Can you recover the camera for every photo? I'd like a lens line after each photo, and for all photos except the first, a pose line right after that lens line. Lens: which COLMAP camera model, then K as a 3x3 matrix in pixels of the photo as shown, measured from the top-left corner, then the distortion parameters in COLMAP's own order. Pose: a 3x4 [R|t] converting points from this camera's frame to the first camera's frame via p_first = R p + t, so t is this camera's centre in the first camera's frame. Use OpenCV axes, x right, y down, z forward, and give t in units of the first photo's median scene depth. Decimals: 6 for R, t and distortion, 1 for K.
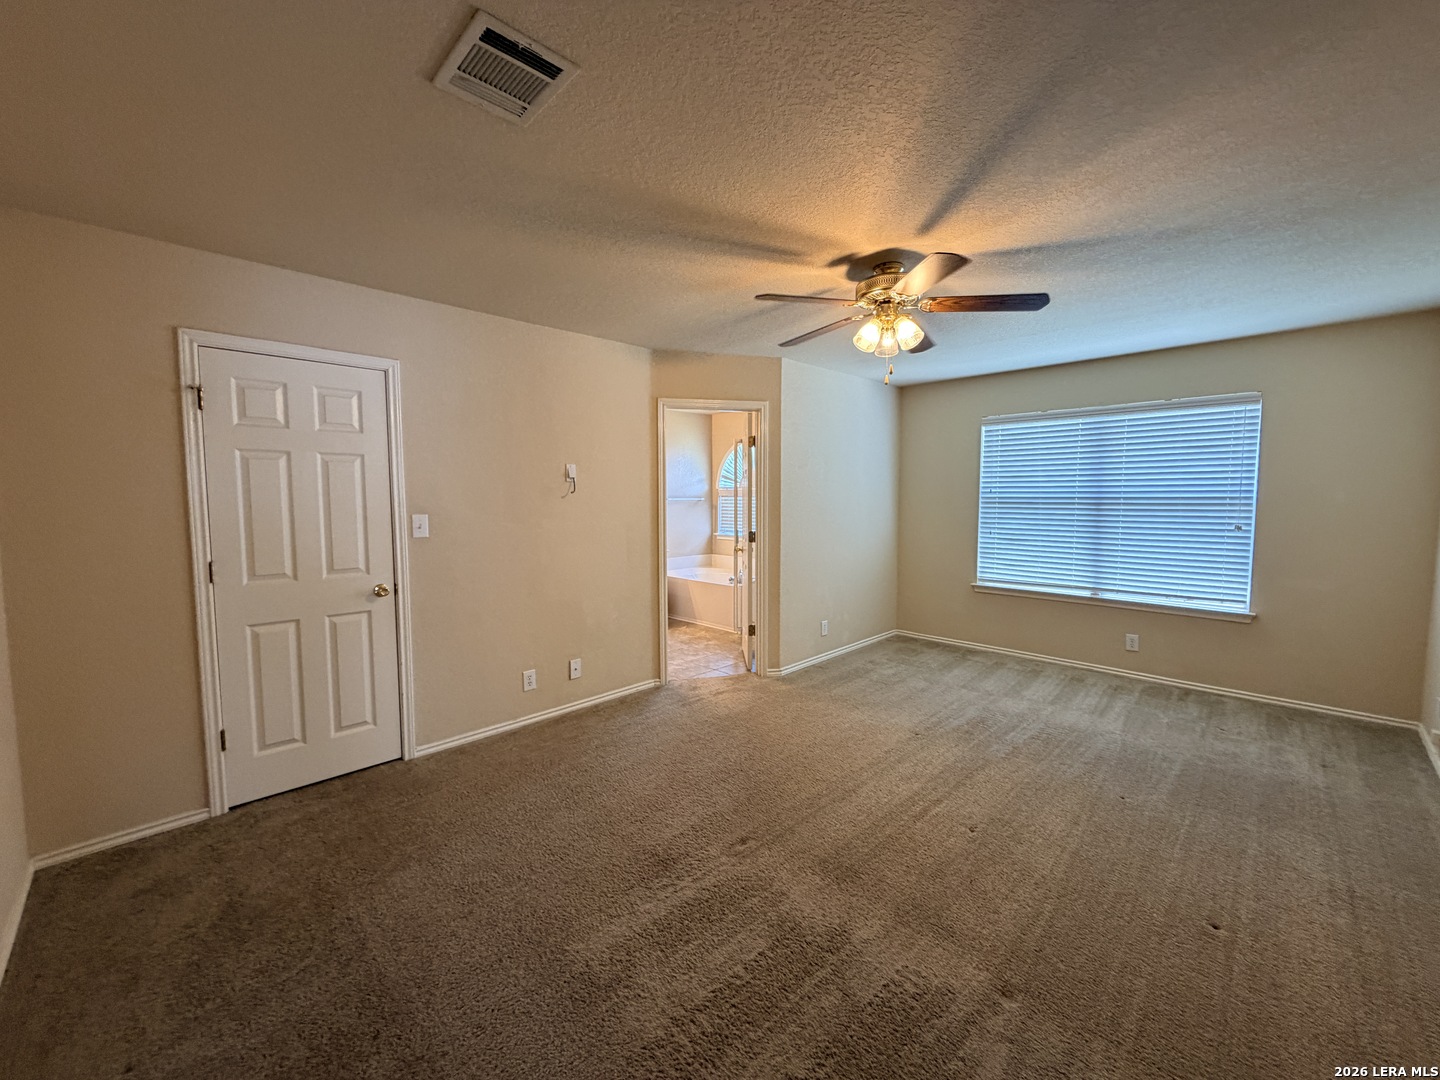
lens RADIAL K [[576.6, 0, 715.6], [0, 576.6, 535.3], [0, 0, 1]] dist [-0.003471, 0.001349]
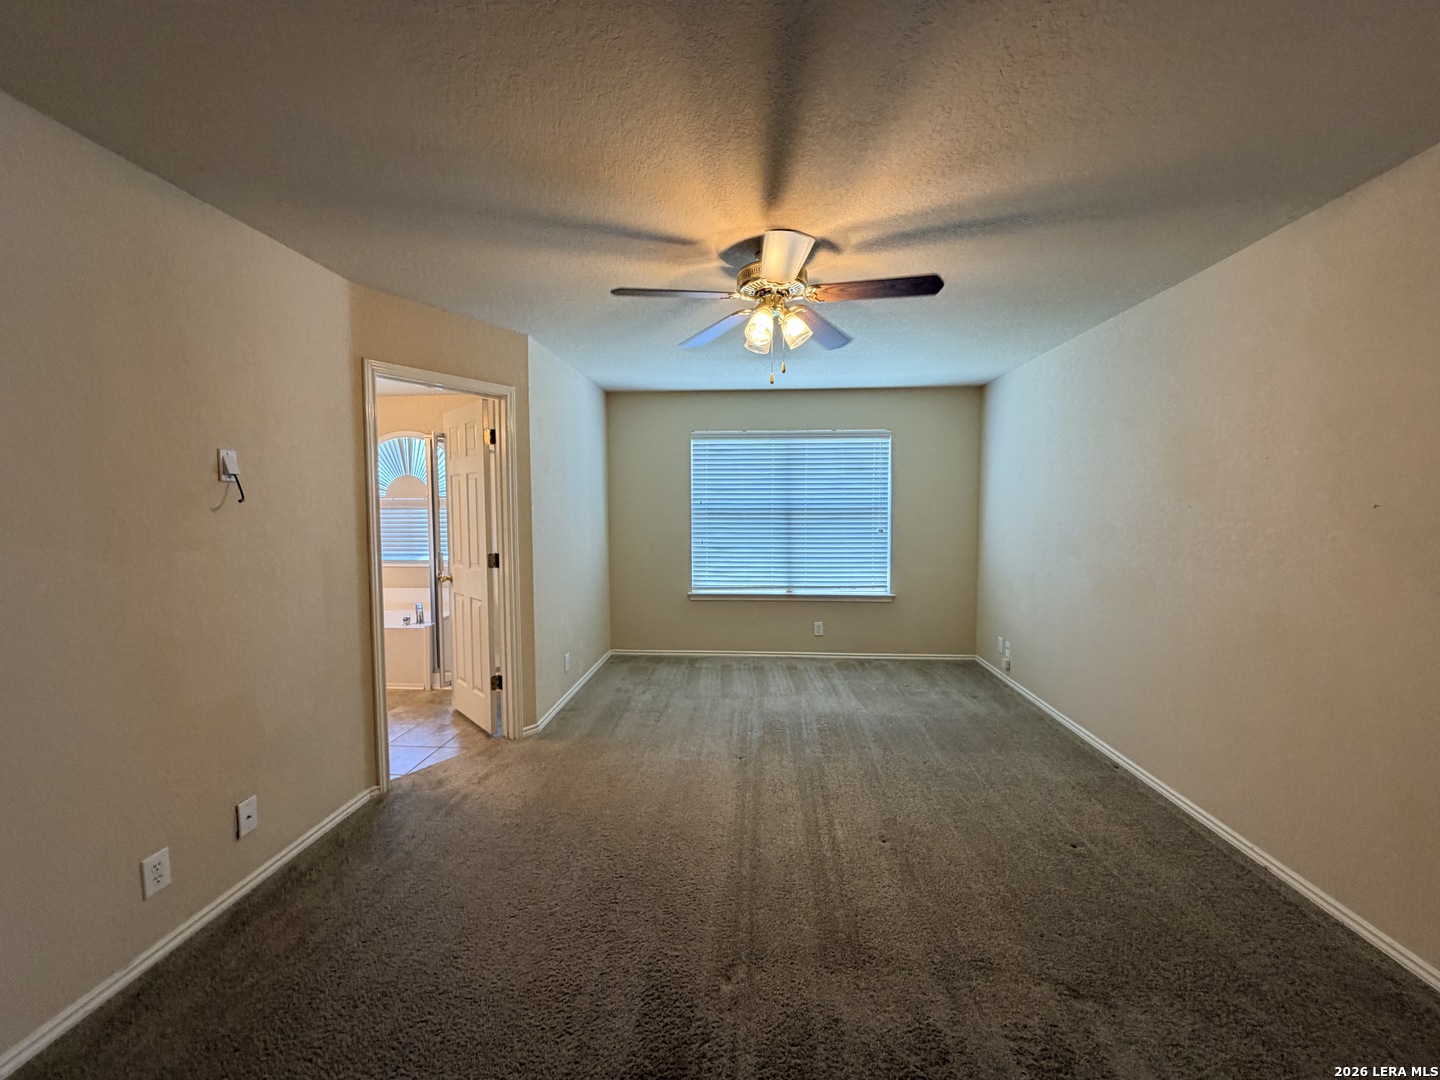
lens RADIAL K [[576.6, 0, 717.2], [0, 576.6, 533.4], [0, 0, 1]] dist [-0.003471, 0.001349]
pose [[0.746881, -0.030809, 0.664243, -0.242046], [0.046525, 0.998899, -0.005982, -0.016219], [-0.663328, 0.035372, 0.747493, 0.247941]]
